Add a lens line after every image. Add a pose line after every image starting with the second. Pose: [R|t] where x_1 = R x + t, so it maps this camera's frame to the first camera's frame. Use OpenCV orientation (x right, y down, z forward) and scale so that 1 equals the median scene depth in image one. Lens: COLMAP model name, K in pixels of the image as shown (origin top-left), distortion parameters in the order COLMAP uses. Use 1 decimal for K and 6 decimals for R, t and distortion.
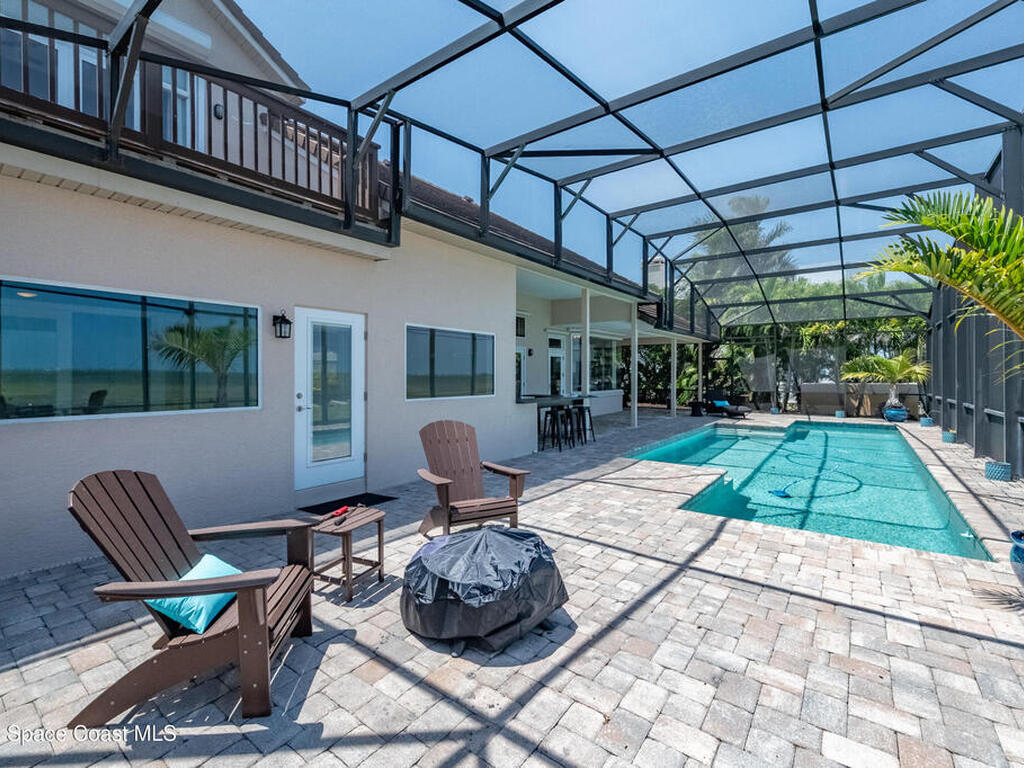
lens RADIAL K [[466.0, 0, 516.2], [0, 466.0, 374.8], [0, 0, 1]] dist [-0.003918, -0.001469]
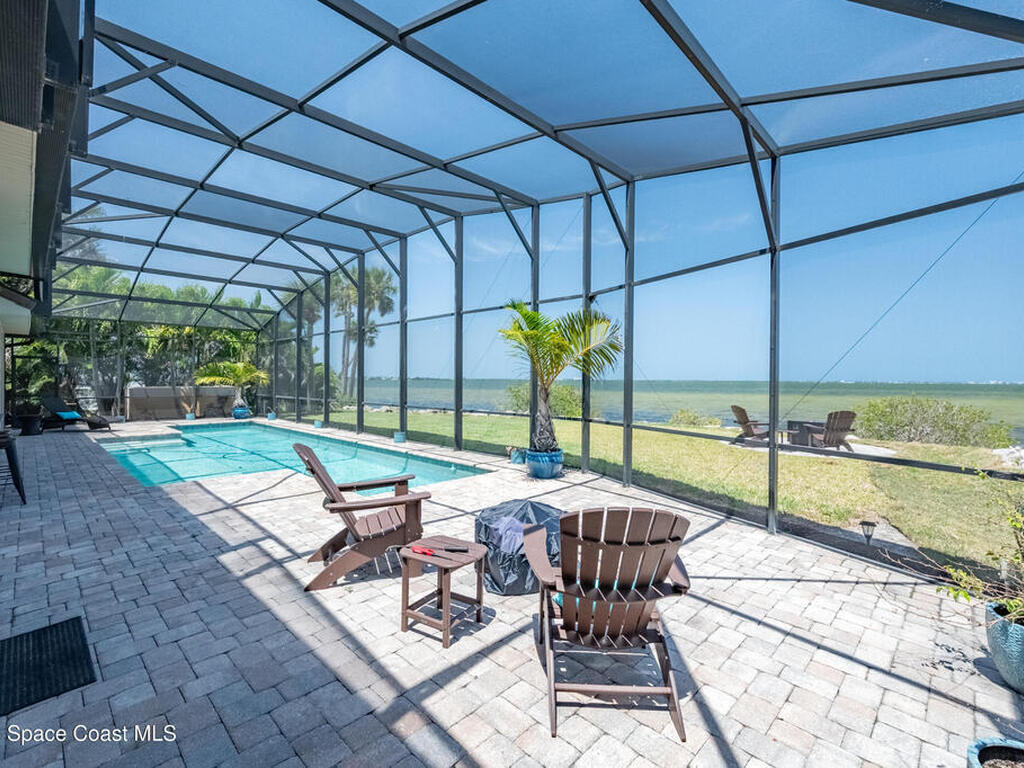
lens RADIAL K [[466.0, 0, 513.6], [0, 466.0, 381.5], [0, 0, 1]] dist [-0.003918, -0.001469]
pose [[0.132107, -0.004292, 0.991226, -0.503161], [-0.005435, 0.999972, 0.005054, -0.007647], [-0.991221, -0.006055, 0.132080, 0.308699]]
